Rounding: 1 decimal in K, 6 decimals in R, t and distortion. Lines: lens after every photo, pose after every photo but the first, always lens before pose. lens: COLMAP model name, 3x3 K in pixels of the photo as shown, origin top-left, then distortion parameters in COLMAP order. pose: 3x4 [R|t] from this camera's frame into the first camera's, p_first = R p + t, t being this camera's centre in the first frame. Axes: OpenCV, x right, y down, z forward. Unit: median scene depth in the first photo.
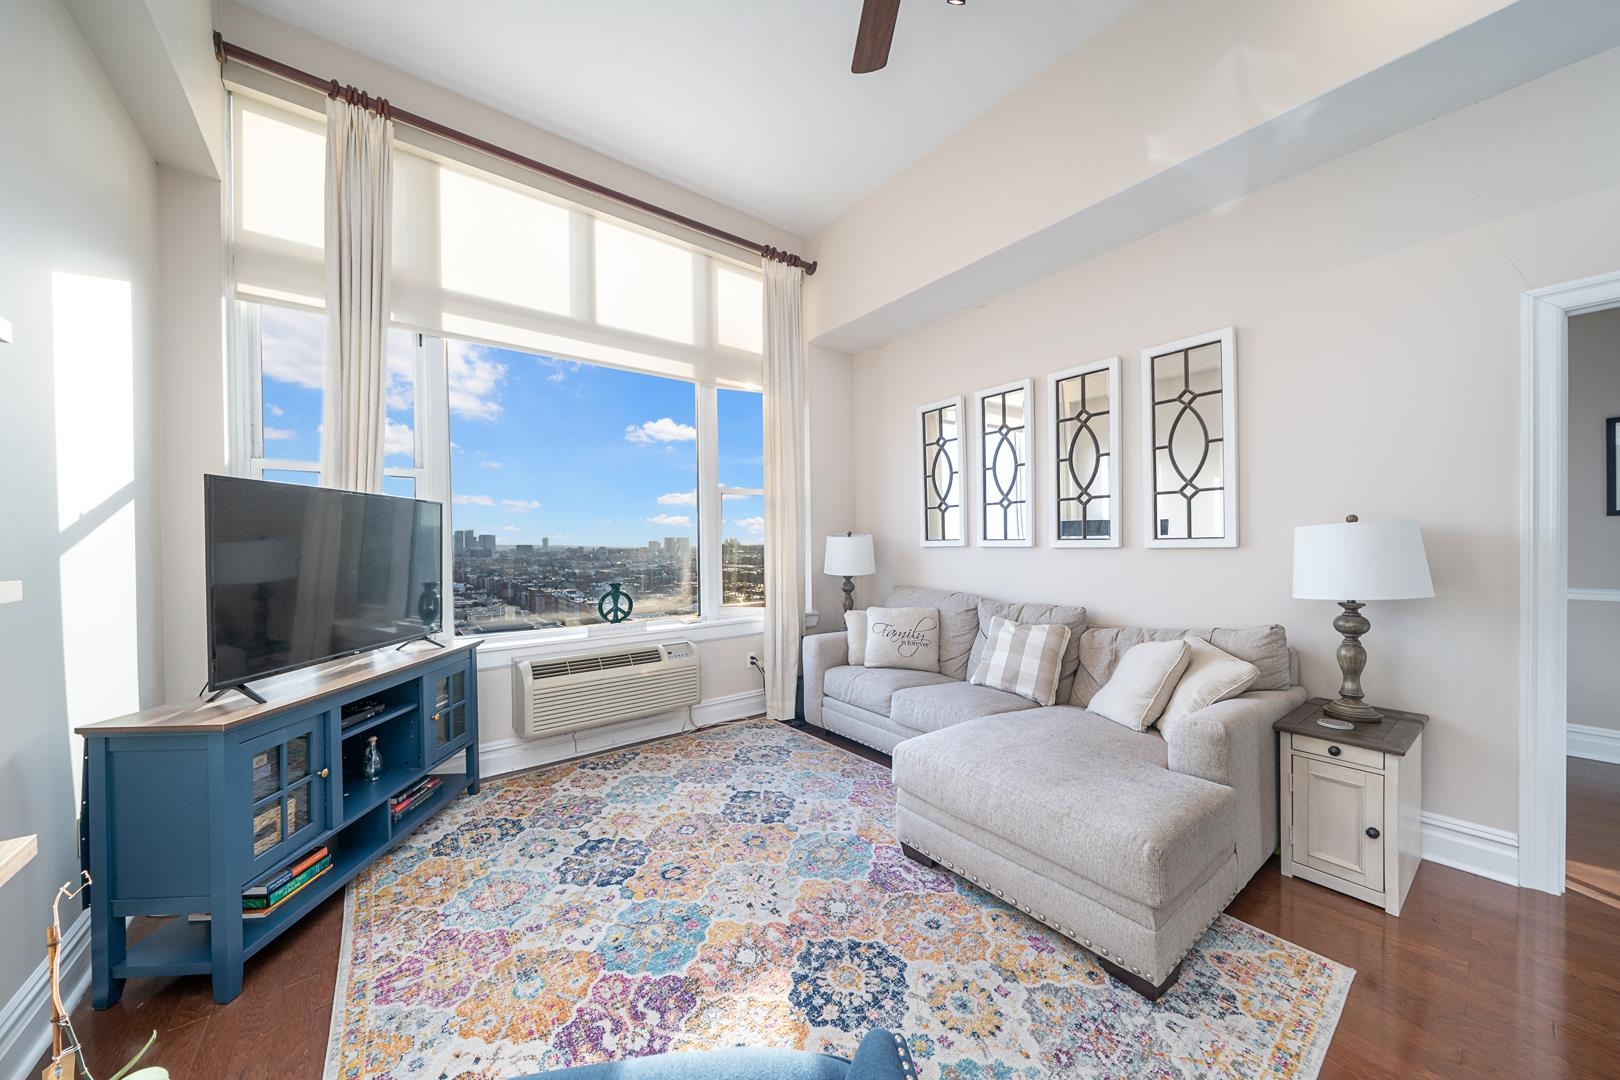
lens RADIAL K [[553.4, 0, 811.0], [0, 553.4, 547.6], [0, 0, 1]] dist [-0.004757, -0.000267]
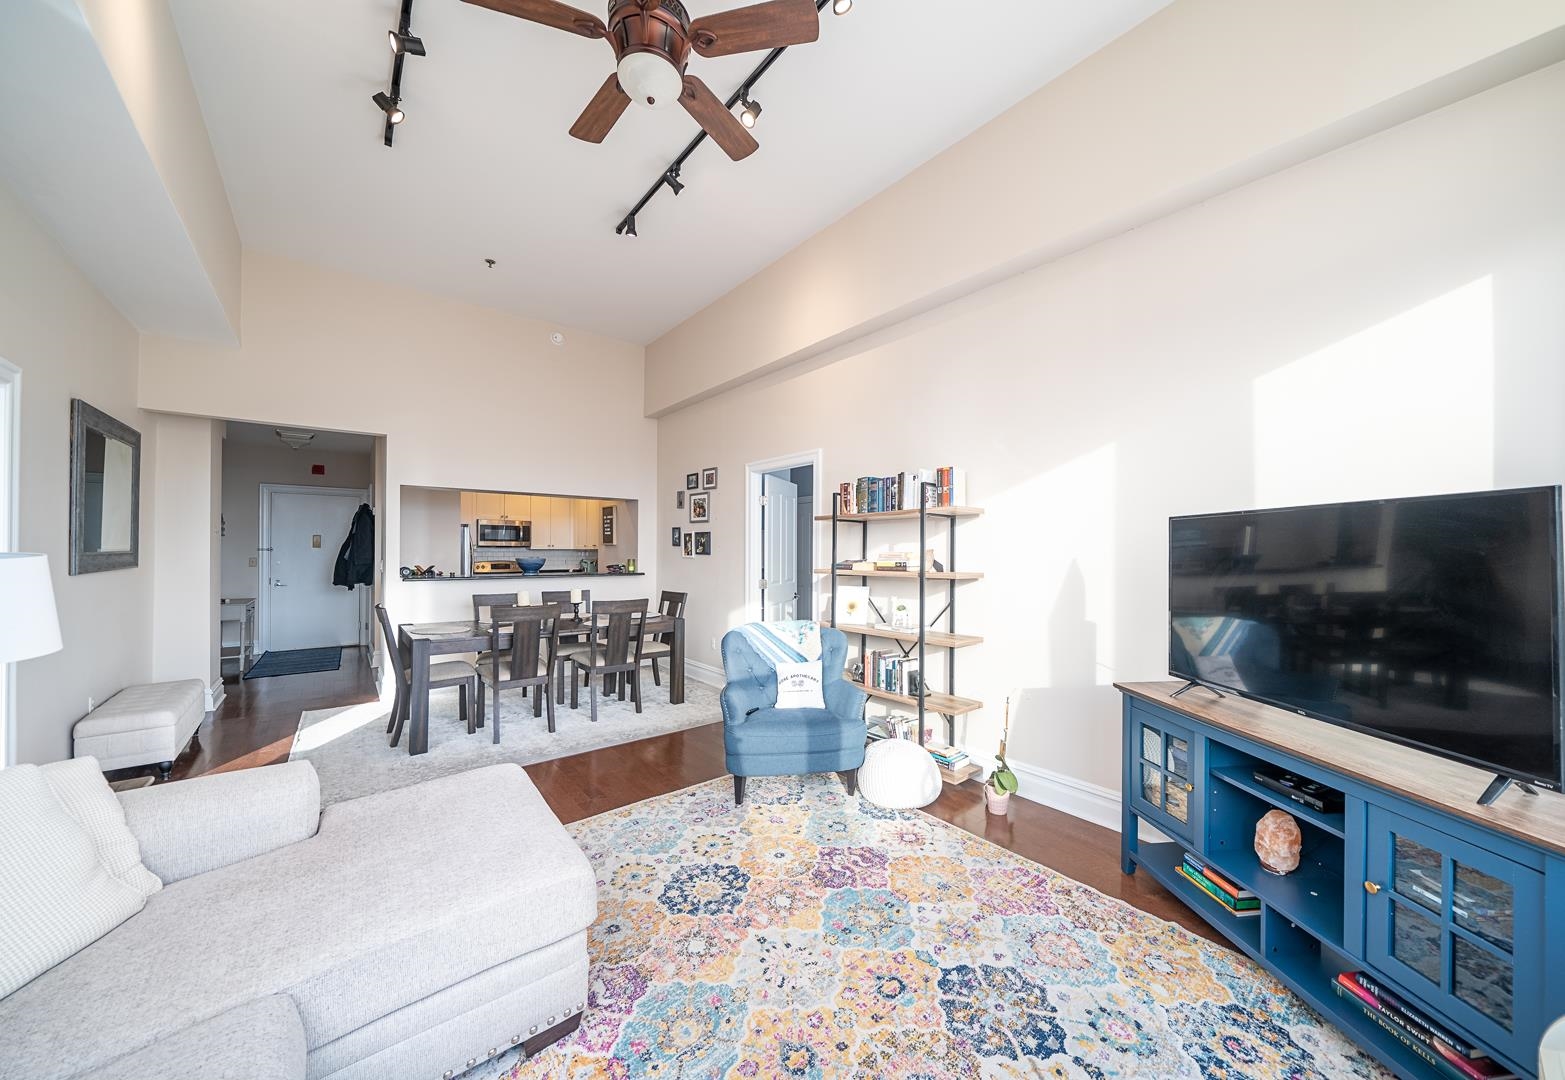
lens RADIAL K [[546.4, 0, 812.0], [0, 546.4, 552.6], [0, 0, 1]] dist [-0.009212, -0.000051]
pose [[-0.998681, 0.005421, -0.051049, -0.075409], [0.004902, 0.999935, 0.010283, -0.037503], [0.051102, 0.010019, -0.998643, 1.360437]]
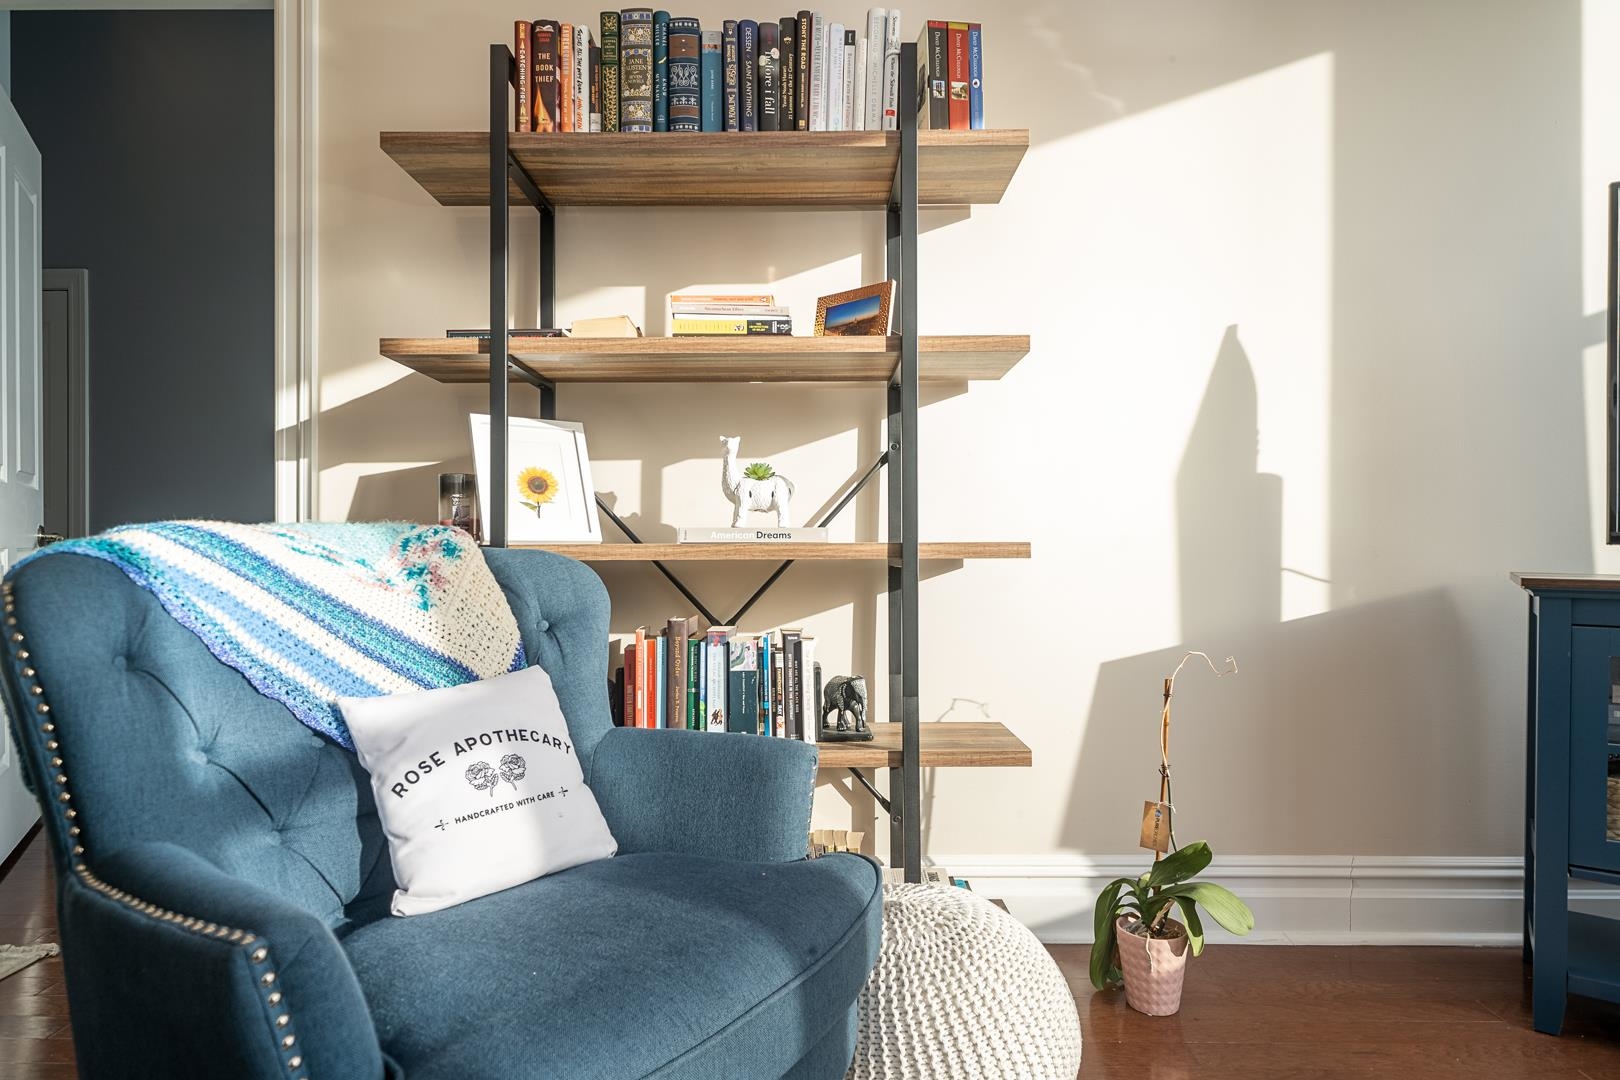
lens RADIAL K [[911.5, 0, 807.0], [0, 911.5, 549.5], [0, 0, 1]] dist [0.003228, 0.000483]
pose [[-0.622815, 0.013253, -0.782257, 0.145158], [-0.000756, 0.999846, 0.017541, 0.148292], [0.782369, 0.011517, -0.622709, 0.551225]]
